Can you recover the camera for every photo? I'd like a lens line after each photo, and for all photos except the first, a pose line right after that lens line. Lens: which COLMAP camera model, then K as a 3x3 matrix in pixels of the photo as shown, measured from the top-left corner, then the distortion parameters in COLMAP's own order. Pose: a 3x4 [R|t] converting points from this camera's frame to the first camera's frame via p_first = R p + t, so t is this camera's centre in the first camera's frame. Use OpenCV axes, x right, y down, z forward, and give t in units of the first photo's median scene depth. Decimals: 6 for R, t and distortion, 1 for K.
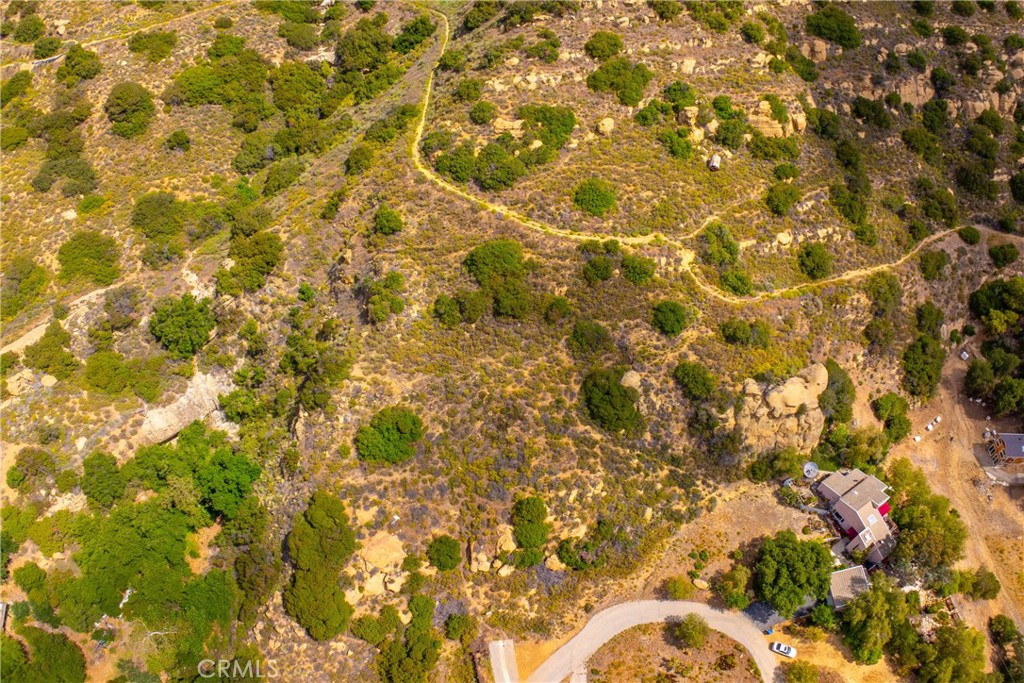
lens RADIAL K [[638.7, 0, 514.8], [0, 638.7, 345.7], [0, 0, 1]] dist [-0.209029, 0.034194]
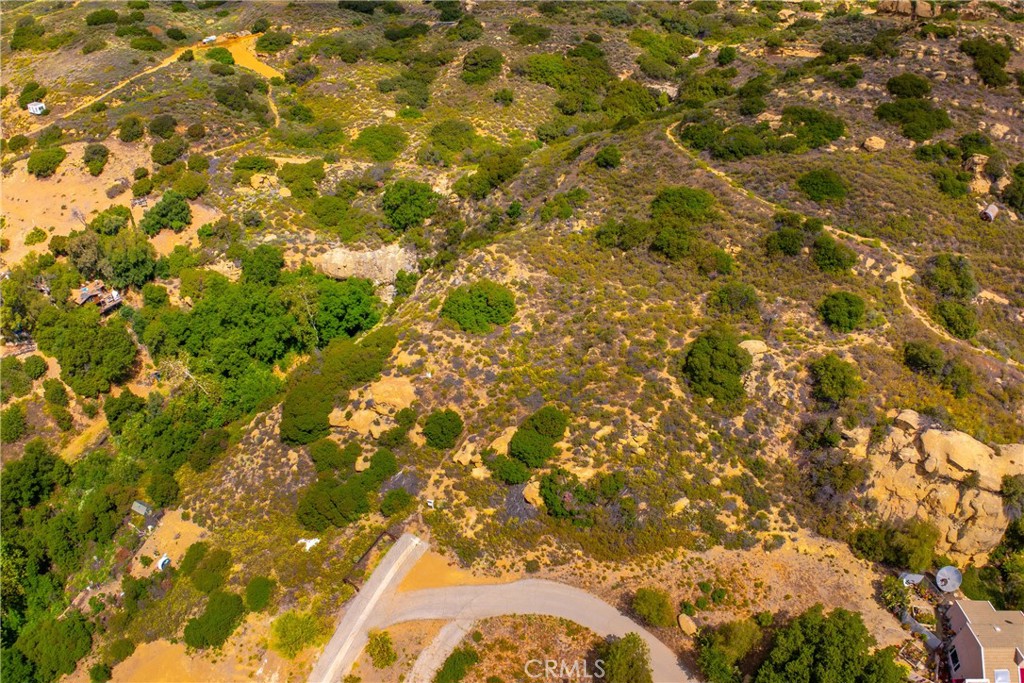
lens RADIAL K [[638.7, 0, 514.8], [0, 638.7, 345.7], [0, 0, 1]] dist [-0.209029, 0.034194]
pose [[0.757407, 0.358992, -0.545399, 0.357010], [-0.498997, 0.856964, -0.128896, 0.277125], [0.421115, 0.369779, 0.828206, 0.271639]]
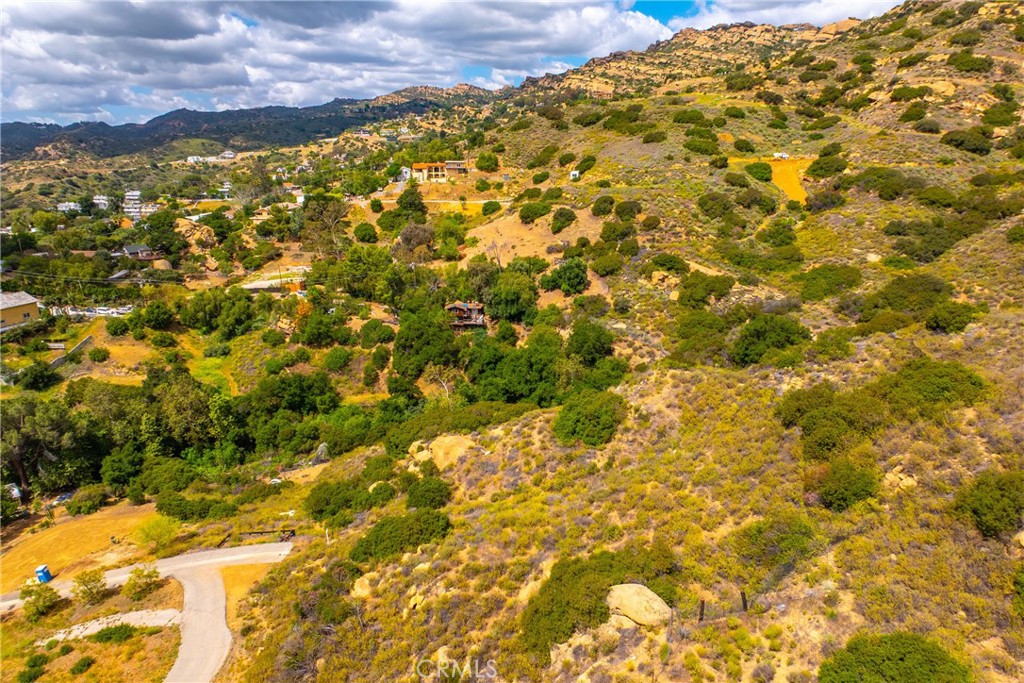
lens RADIAL K [[636.4, 0, 513.9], [0, 636.4, 353.4], [0, 0, 1]] dist [-0.006659, -0.037674]
pose [[-0.220204, 0.304791, -0.926613, 0.467302], [-0.748375, 0.556497, 0.360896, -0.095569], [0.625656, 0.772925, 0.105555, 0.791363]]
